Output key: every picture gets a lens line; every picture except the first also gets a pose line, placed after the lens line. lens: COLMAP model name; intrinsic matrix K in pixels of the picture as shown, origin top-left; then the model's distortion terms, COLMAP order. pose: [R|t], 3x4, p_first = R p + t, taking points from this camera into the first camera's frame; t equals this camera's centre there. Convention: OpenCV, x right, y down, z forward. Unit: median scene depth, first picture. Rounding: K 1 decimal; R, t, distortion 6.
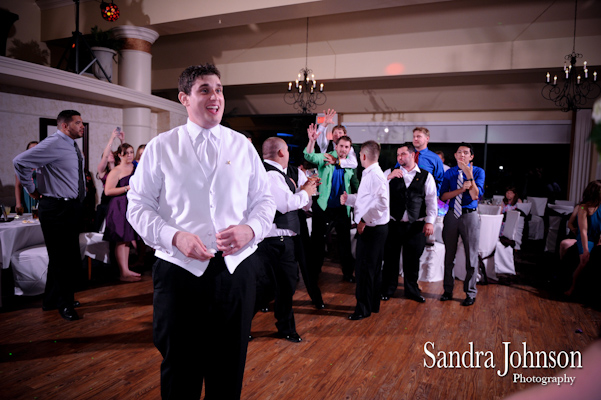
lens RADIAL K [[437.5, 0, 300.5], [0, 437.5, 200.0], [0, 0, 1]] dist [-0.040512, -0.001966]
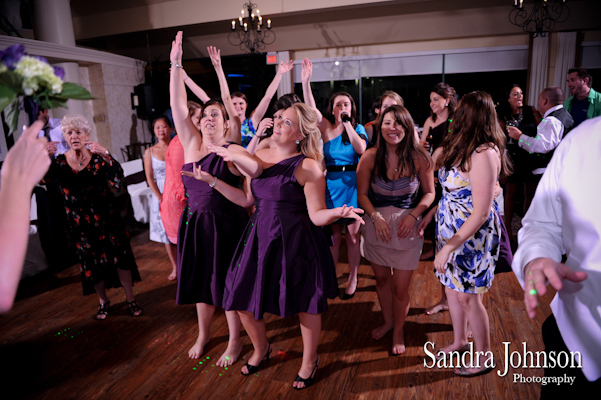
lens RADIAL K [[407.4, 0, 300.5], [0, 407.4, 200.0], [0, 0, 1]] dist [-0.055448, 0.001853]
pose [[0.991732, -0.096266, 0.084851, 0.007378], [0.081002, 0.982470, 0.167901, -0.036146], [-0.099527, -0.159640, 0.982145, 0.122171]]
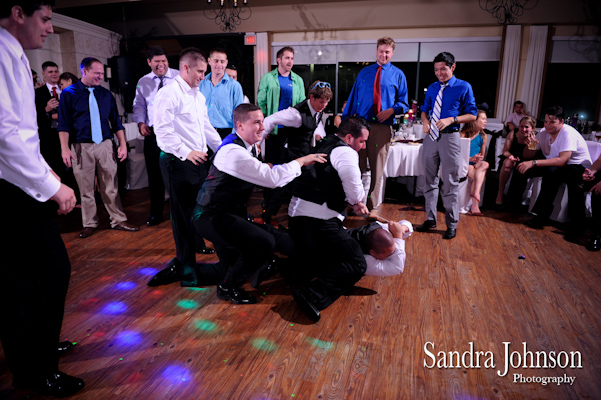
lens RADIAL K [[408.5, 0, 300.5], [0, 408.5, 200.0], [0, 0, 1]] dist [-0.051580, -0.000757]
pose [[0.989548, -0.061415, 0.130469, 0.027549], [0.037117, 0.982764, 0.181099, 0.001897], [-0.139343, -0.174364, 0.974772, 0.105647]]
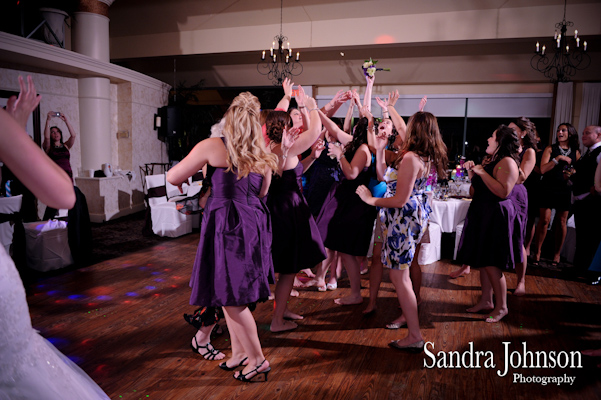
lens RADIAL K [[442.2, 0, 301.3], [0, 442.2, 199.3], [0, 0, 1]] dist [-0.034134, -0.005366]
pose [[0.996998, -0.014816, 0.076002, -0.020214], [0.010964, 0.998646, 0.050849, -0.001709], [-0.076653, -0.049863, 0.995810, 0.049176]]
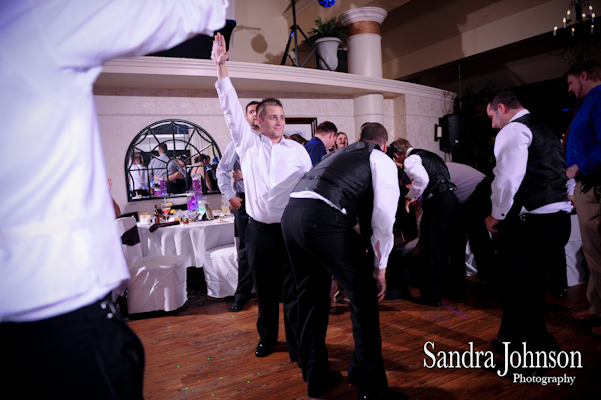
lens RADIAL K [[408.5, 0, 300.5], [0, 408.5, 200.0], [0, 0, 1]] dist [-0.051580, -0.000757]
pose [[0.786571, -0.024414, -0.617017, 0.042699], [0.033177, 0.999446, 0.002749, 0.004790], [0.616608, -0.022633, 0.786945, 0.217110]]
